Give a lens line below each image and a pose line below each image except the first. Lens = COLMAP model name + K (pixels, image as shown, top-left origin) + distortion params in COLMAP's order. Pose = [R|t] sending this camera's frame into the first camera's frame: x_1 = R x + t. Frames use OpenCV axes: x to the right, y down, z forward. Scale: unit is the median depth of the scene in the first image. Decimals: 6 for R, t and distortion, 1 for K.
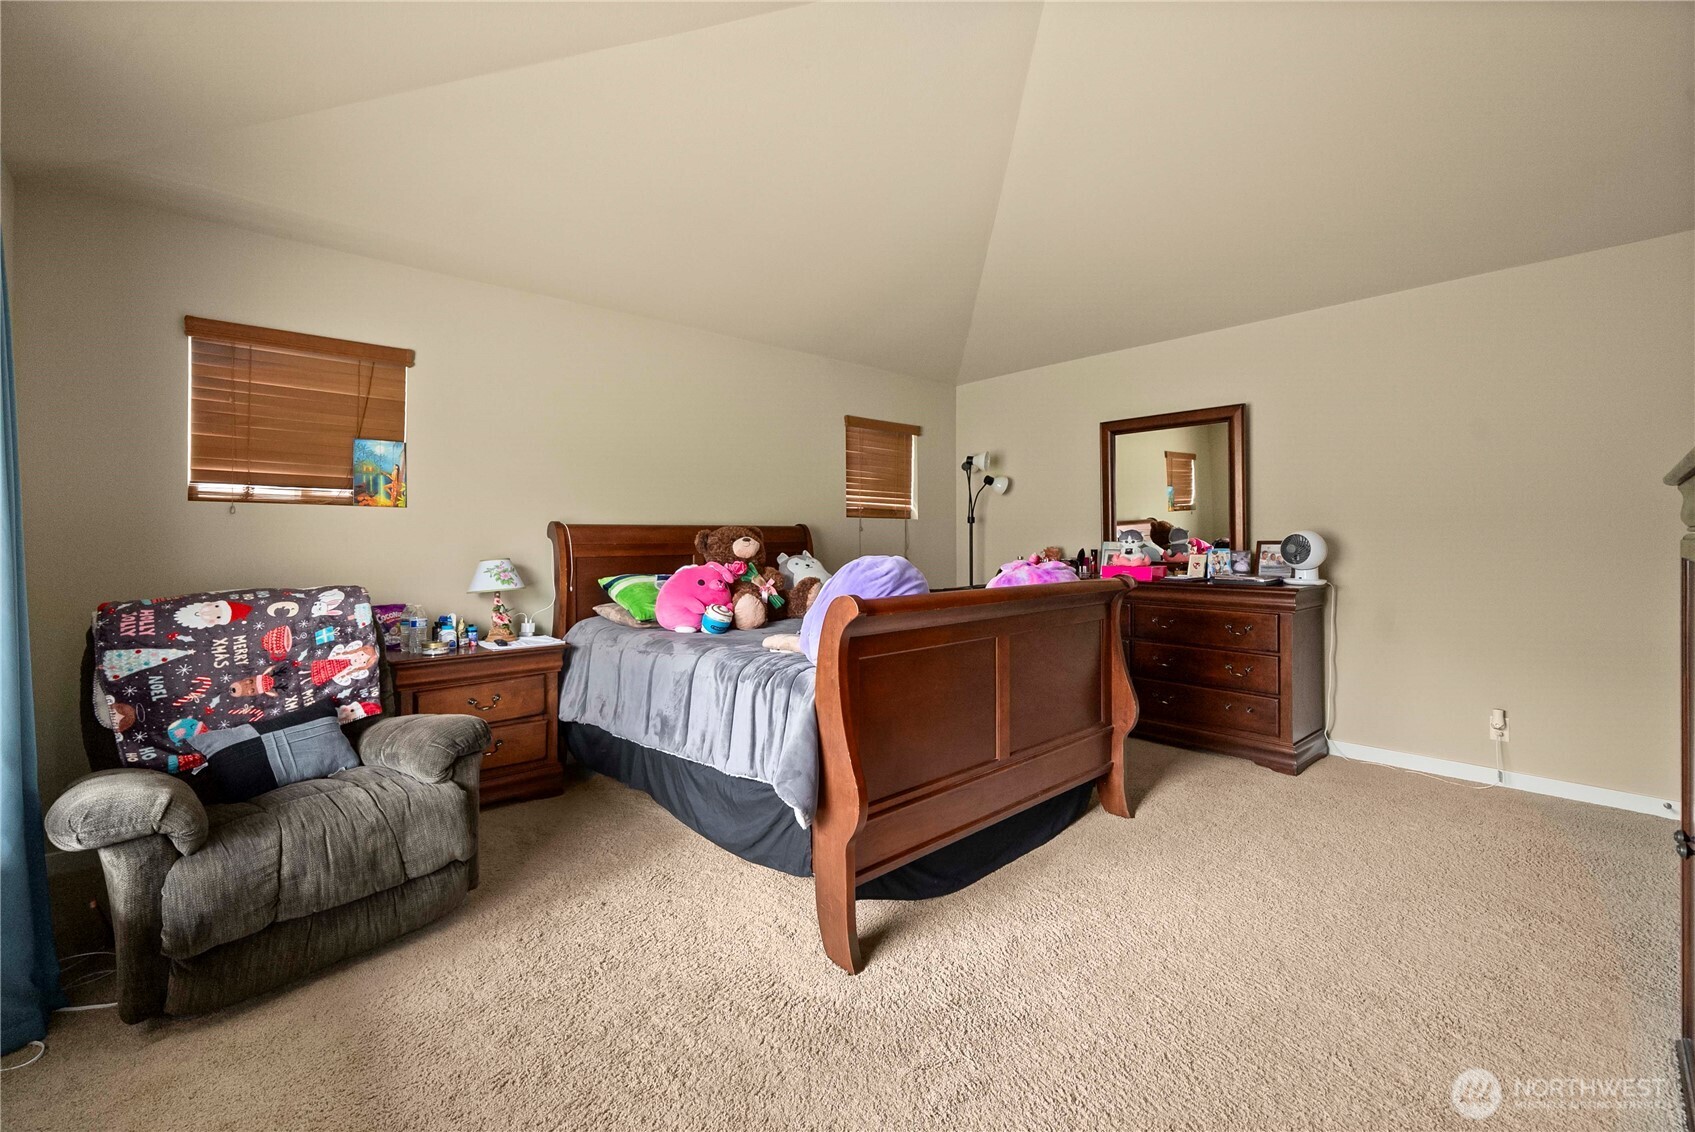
lens RADIAL K [[707.0, 0, 846.3], [0, 707.0, 526.0], [0, 0, 1]] dist [-0.001818, -0.000286]
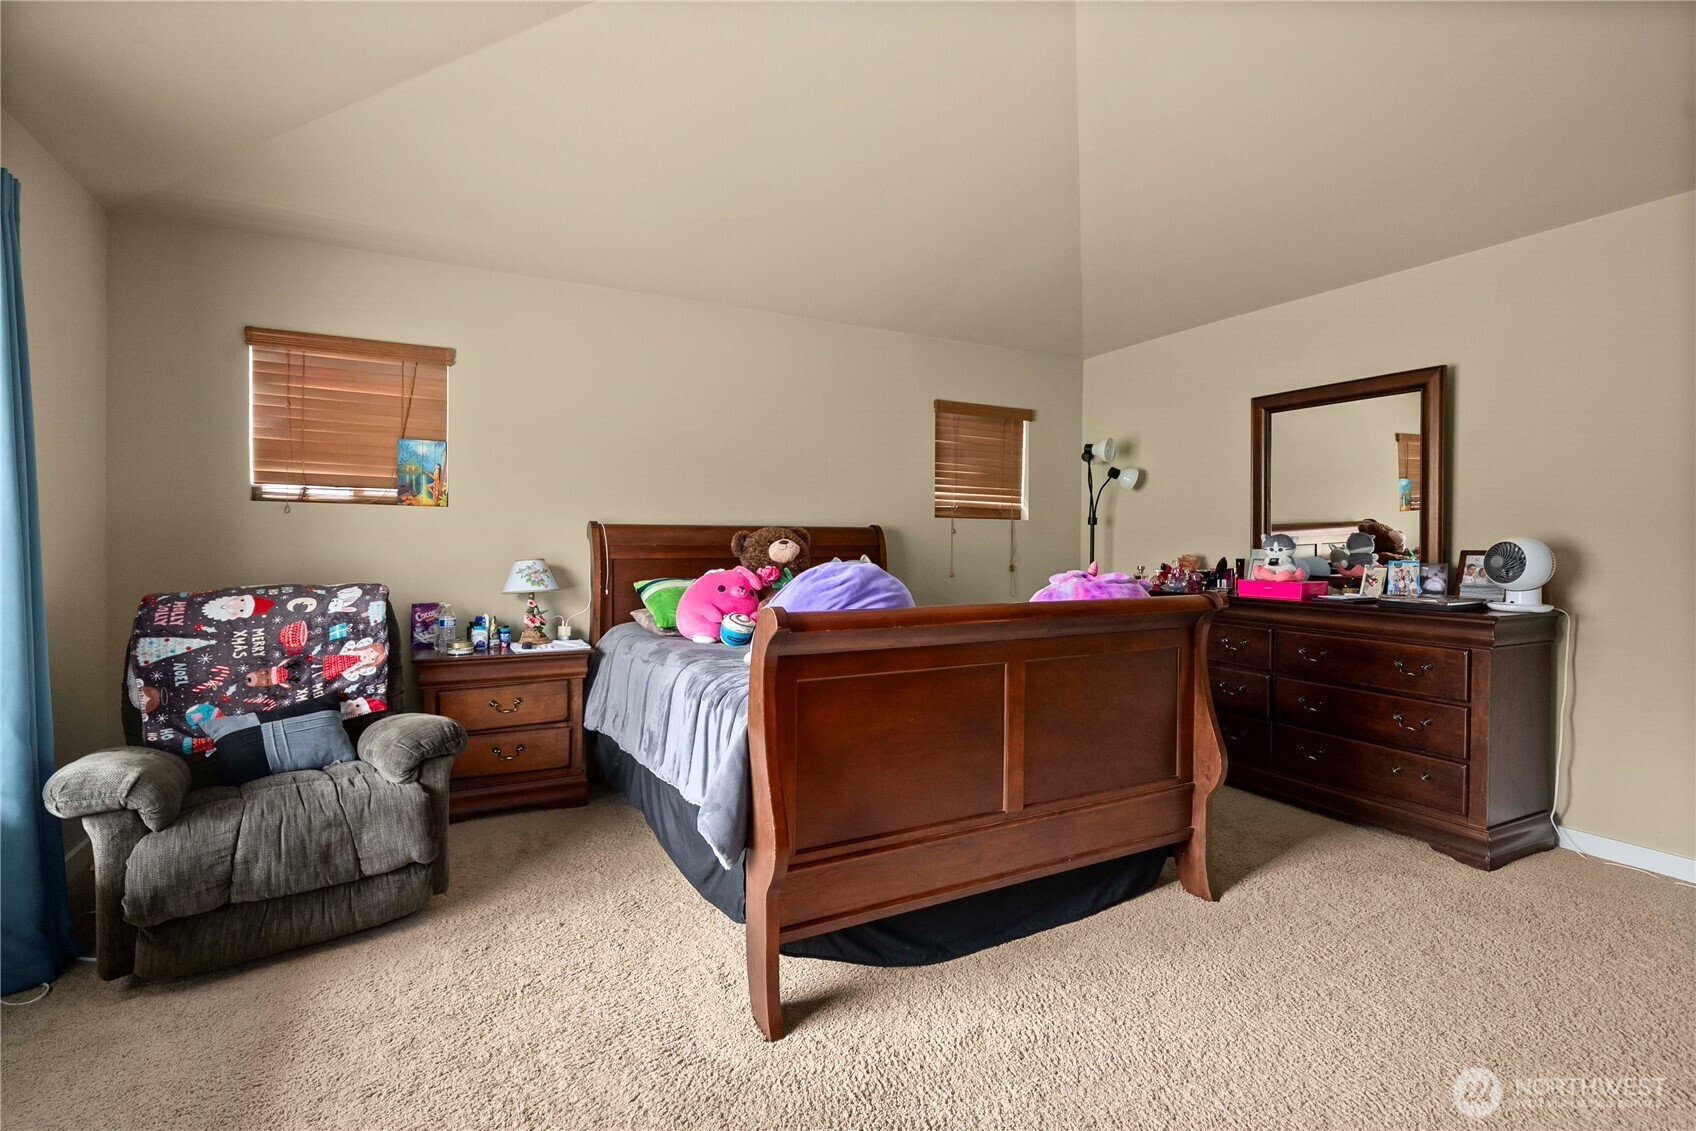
lens RADIAL K [[787.1, 0, 837.8], [0, 787.1, 543.2], [0, 0, 1]] dist [0.000668, 0.000113]
pose [[0.970108, 0.009895, -0.242471, 0.192790], [-0.004988, 0.999770, 0.020844, -0.000521], [0.242622, -0.019012, 0.969935, 0.053312]]
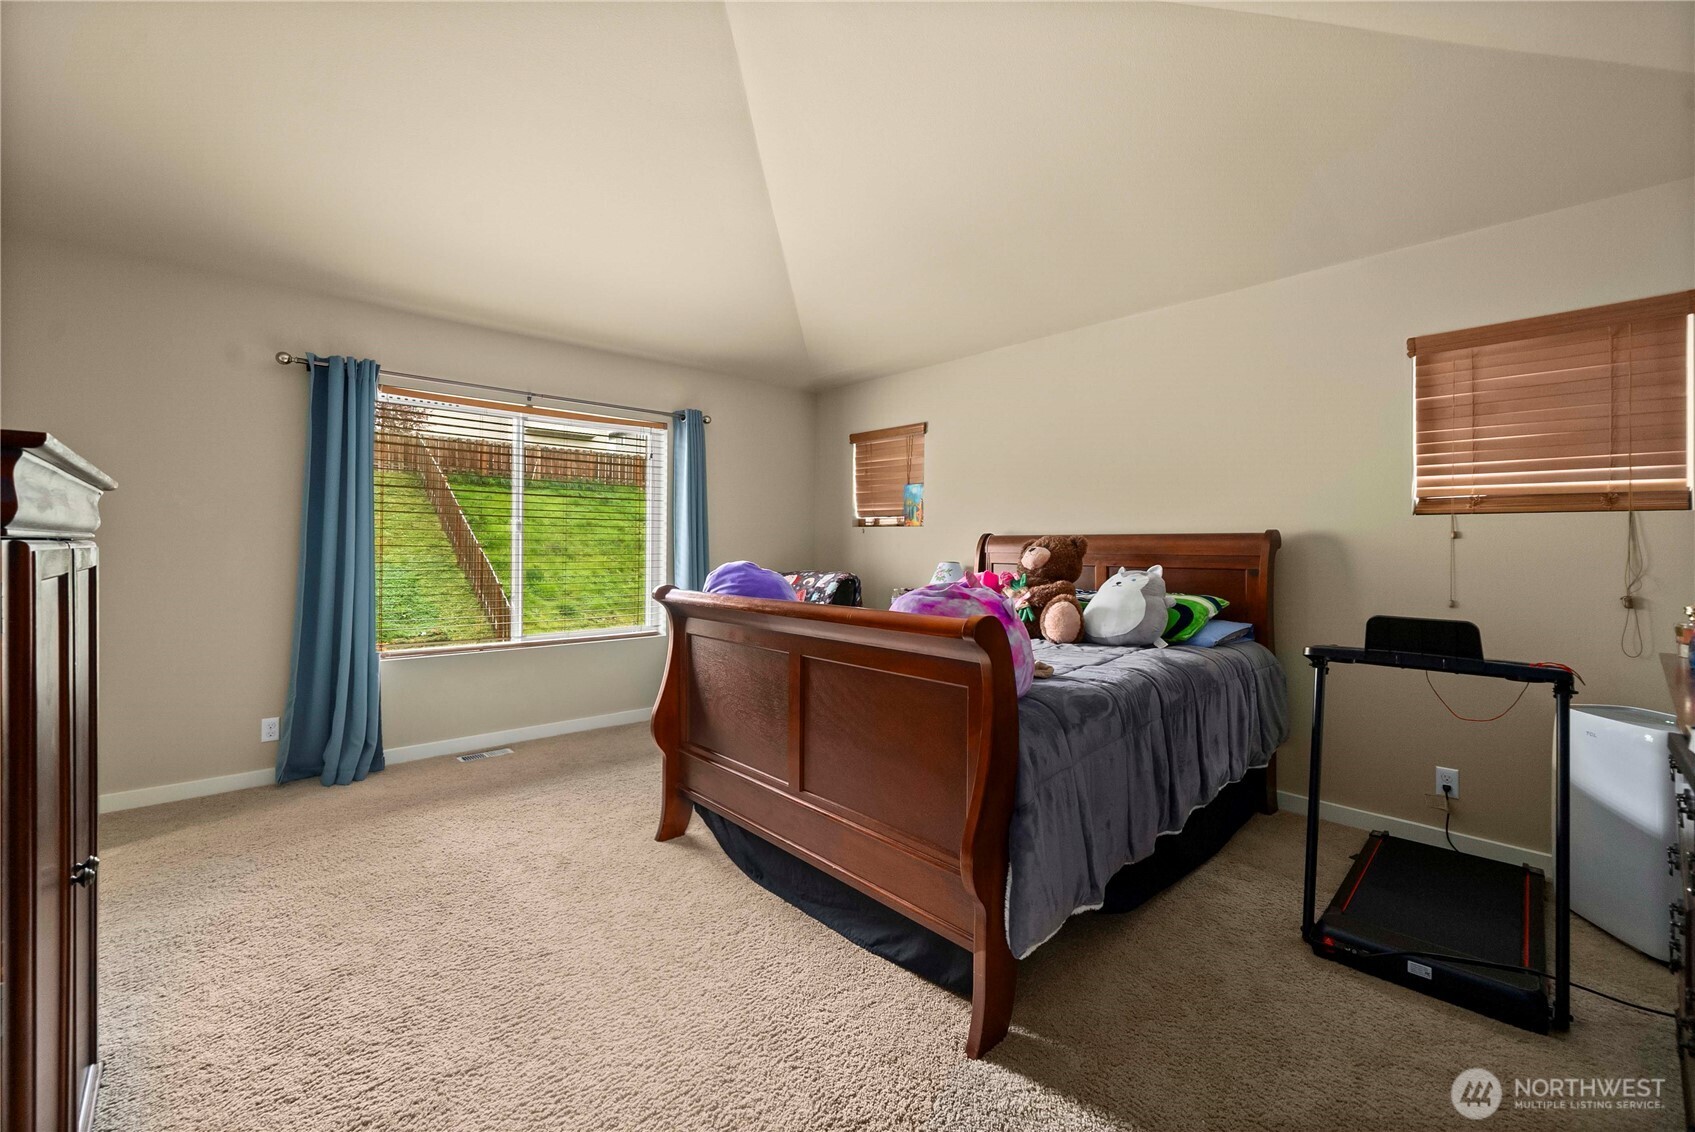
lens RADIAL K [[694.2, 0, 847.5], [0, 694.2, 542.0], [0, 0, 1]] dist [-0.001087, -0.000140]
pose [[0.004747, -0.001593, -0.999987, 0.916248], [0.010774, 0.999941, -0.001542, 0.009047], [0.999931, -0.010767, 0.004764, 0.863295]]
